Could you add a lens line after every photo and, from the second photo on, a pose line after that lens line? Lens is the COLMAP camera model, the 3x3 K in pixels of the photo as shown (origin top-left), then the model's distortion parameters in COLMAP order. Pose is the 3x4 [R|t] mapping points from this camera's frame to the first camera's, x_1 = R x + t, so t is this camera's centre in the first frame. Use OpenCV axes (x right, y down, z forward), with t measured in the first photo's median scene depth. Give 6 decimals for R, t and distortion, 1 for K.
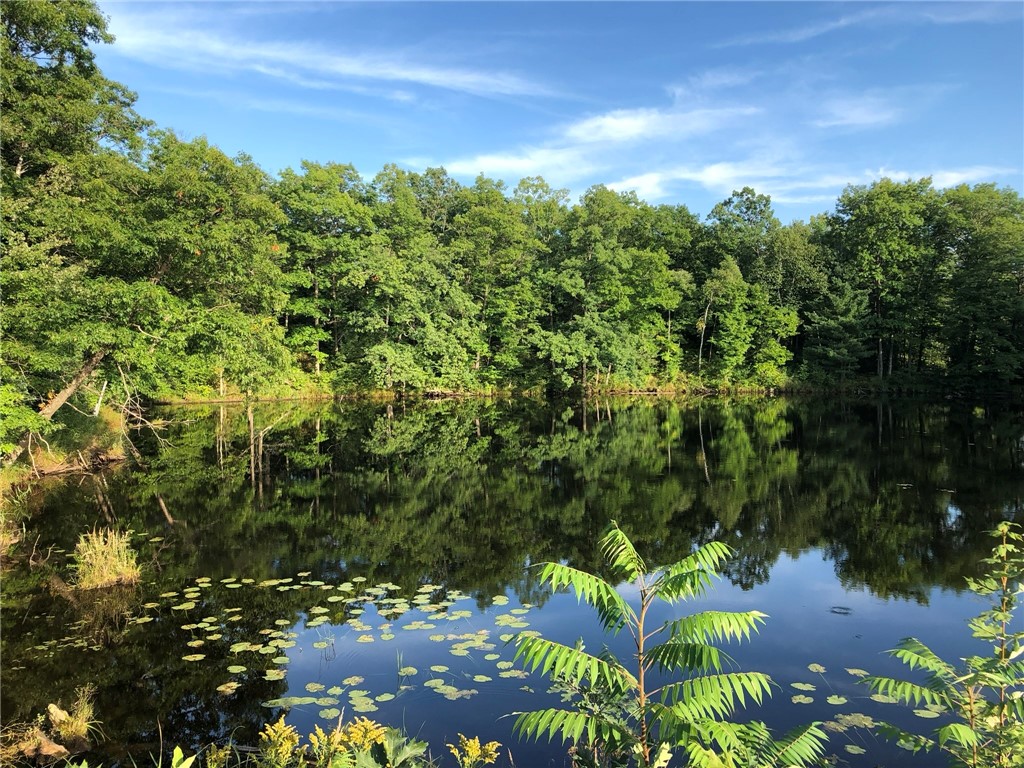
lens RADIAL K [[848.6, 0, 509.0], [0, 848.6, 383.7], [0, 0, 1]] dist [0.049003, -0.011942]
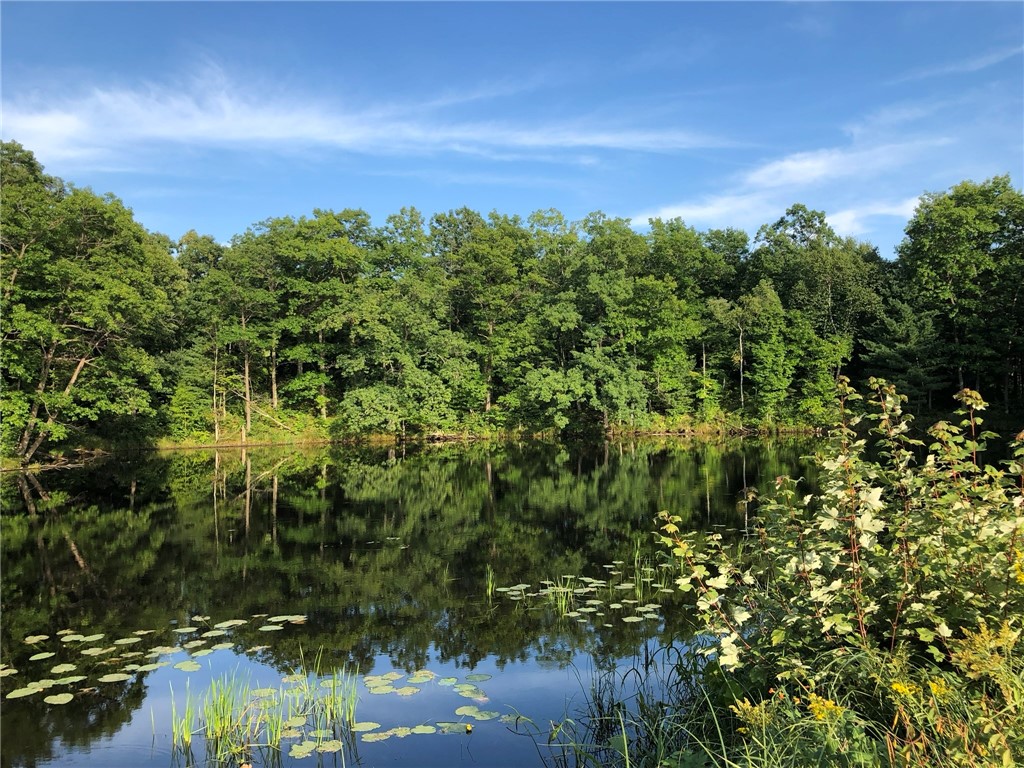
lens RADIAL K [[848.6, 0, 514.4], [0, 848.6, 384.0], [0, 0, 1]] dist [0.049003, -0.011942]
pose [[0.972243, -0.025228, -0.232608, 0.224030], [0.012138, 0.998270, -0.057534, 0.007983], [0.233657, 0.053114, 0.970867, 0.077560]]
